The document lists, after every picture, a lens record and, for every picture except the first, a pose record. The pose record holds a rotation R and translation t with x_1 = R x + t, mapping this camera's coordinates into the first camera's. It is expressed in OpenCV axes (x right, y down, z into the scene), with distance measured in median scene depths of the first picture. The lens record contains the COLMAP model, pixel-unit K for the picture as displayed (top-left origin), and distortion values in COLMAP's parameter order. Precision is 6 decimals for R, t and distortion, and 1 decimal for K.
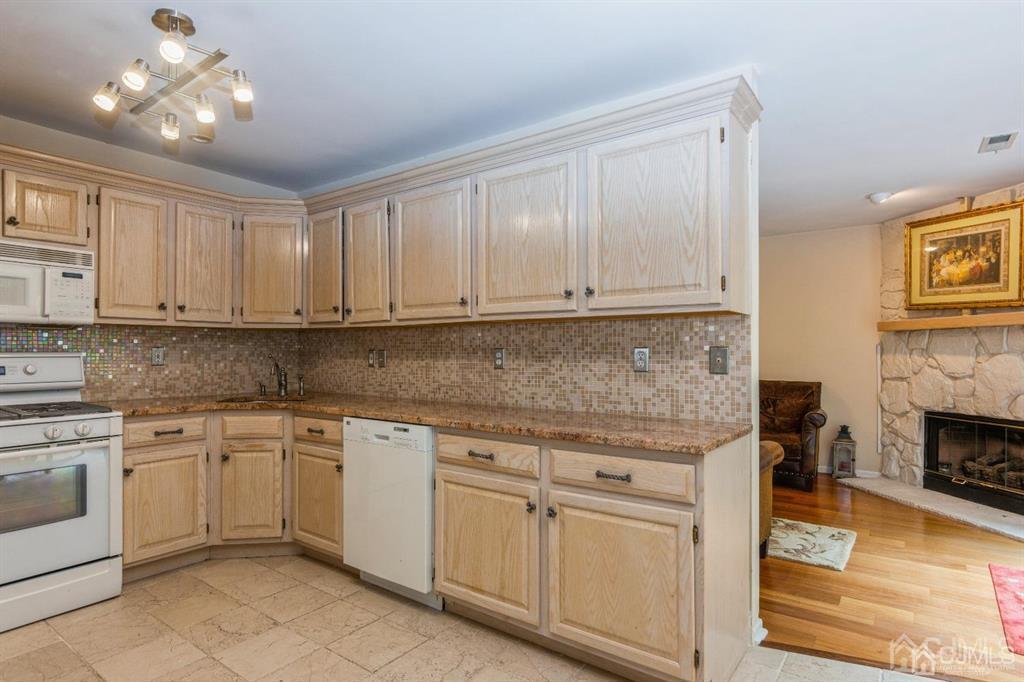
lens RADIAL K [[549.6, 0, 506.0], [0, 549.6, 348.0], [0, 0, 1]] dist [-0.001170, 0.003163]
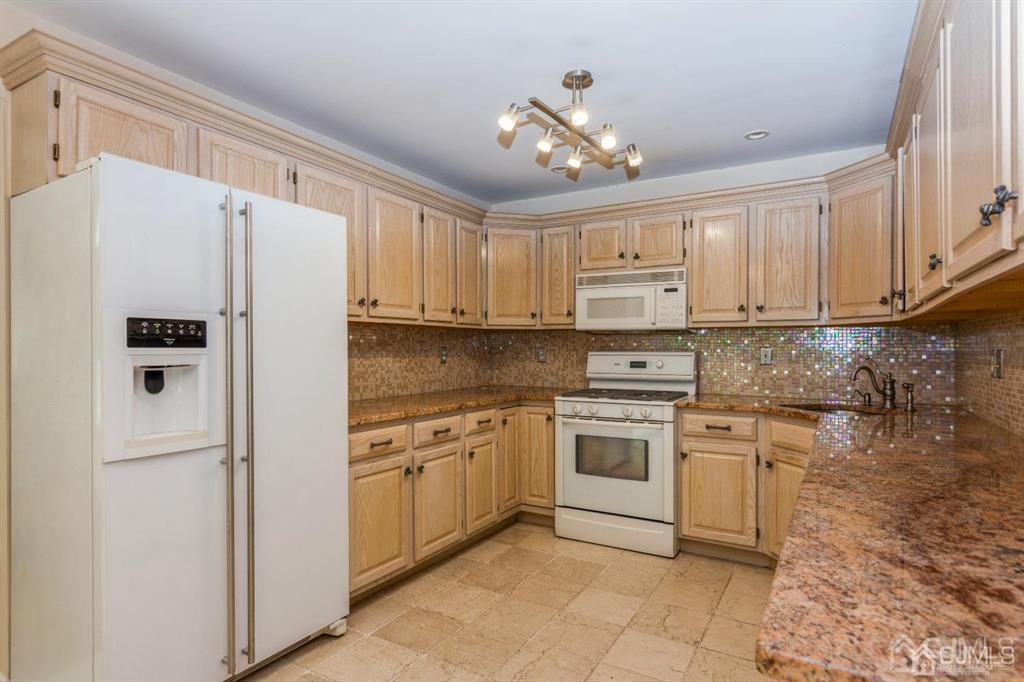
lens RADIAL K [[549.6, 0, 515.8], [0, 549.6, 348.5], [0, 0, 1]] dist [-0.001170, 0.003163]
pose [[0.111772, -0.002216, -0.993731, 0.679451], [0.001710, 0.999996, -0.002038, 0.004526], [0.993732, -0.001471, 0.111775, 0.845615]]
